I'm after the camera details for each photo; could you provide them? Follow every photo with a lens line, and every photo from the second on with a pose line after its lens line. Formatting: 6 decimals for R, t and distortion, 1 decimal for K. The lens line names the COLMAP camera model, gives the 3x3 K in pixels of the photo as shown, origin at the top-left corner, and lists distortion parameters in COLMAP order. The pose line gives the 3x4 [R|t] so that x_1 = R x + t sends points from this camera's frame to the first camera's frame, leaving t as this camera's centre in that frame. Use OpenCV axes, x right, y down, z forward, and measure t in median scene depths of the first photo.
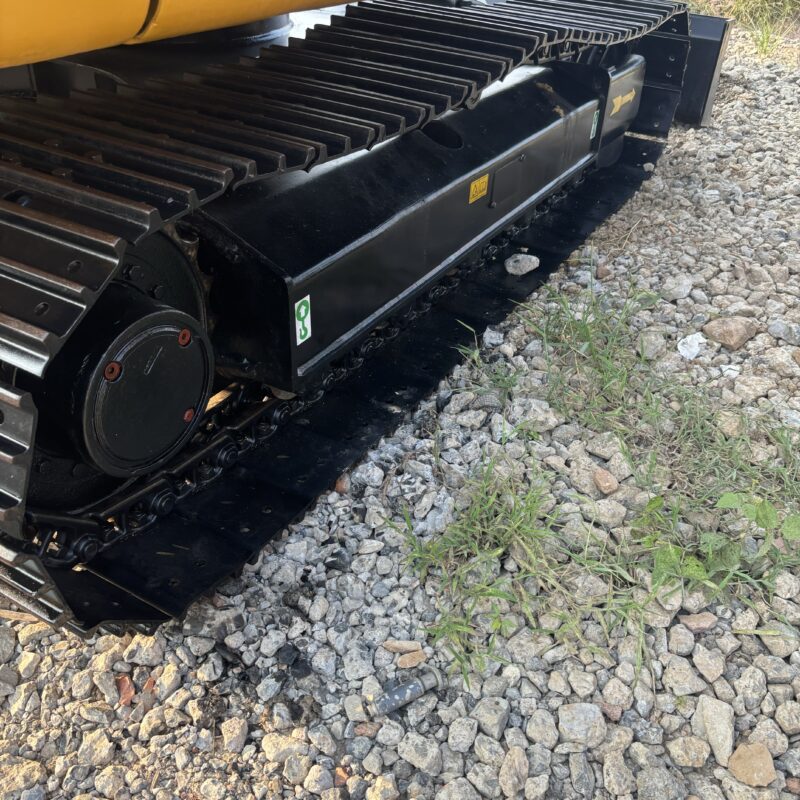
lens RADIAL K [[803.8, 0, 383.2], [0, 803.8, 425.2], [0, 0, 1]] dist [0.015465, -0.019374]
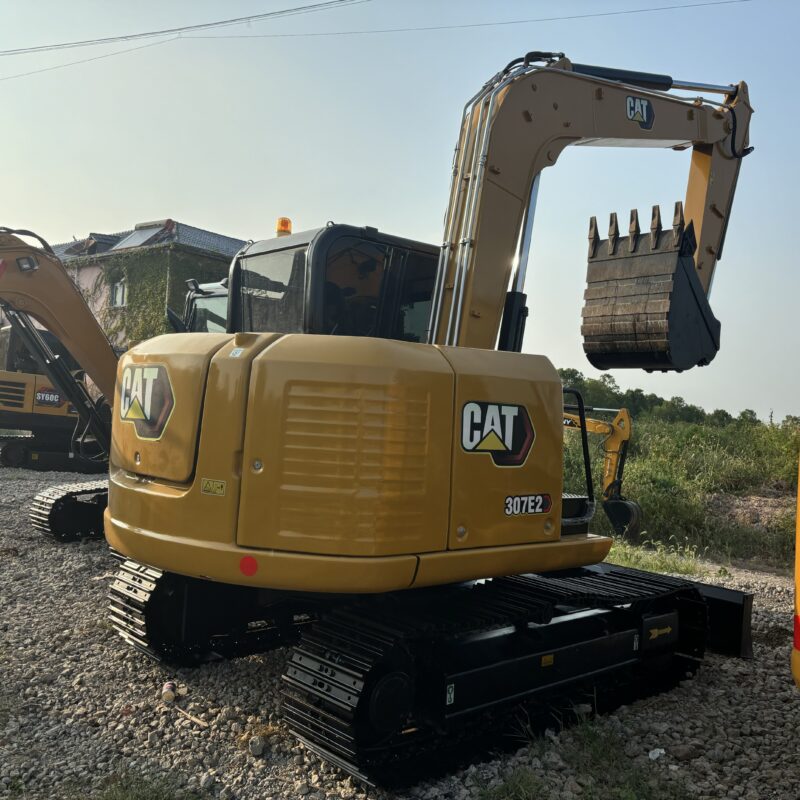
lens RADIAL K [[821.6, 0, 399.6], [0, 821.6, 396.4], [0, 0, 1]] dist [0.035069, -0.034673]
pose [[0.961388, 0.015035, -0.274786, 0.371814], [-0.179210, 0.791974, -0.583662, 0.558677], [0.208848, 0.610370, 0.764089, -1.322641]]
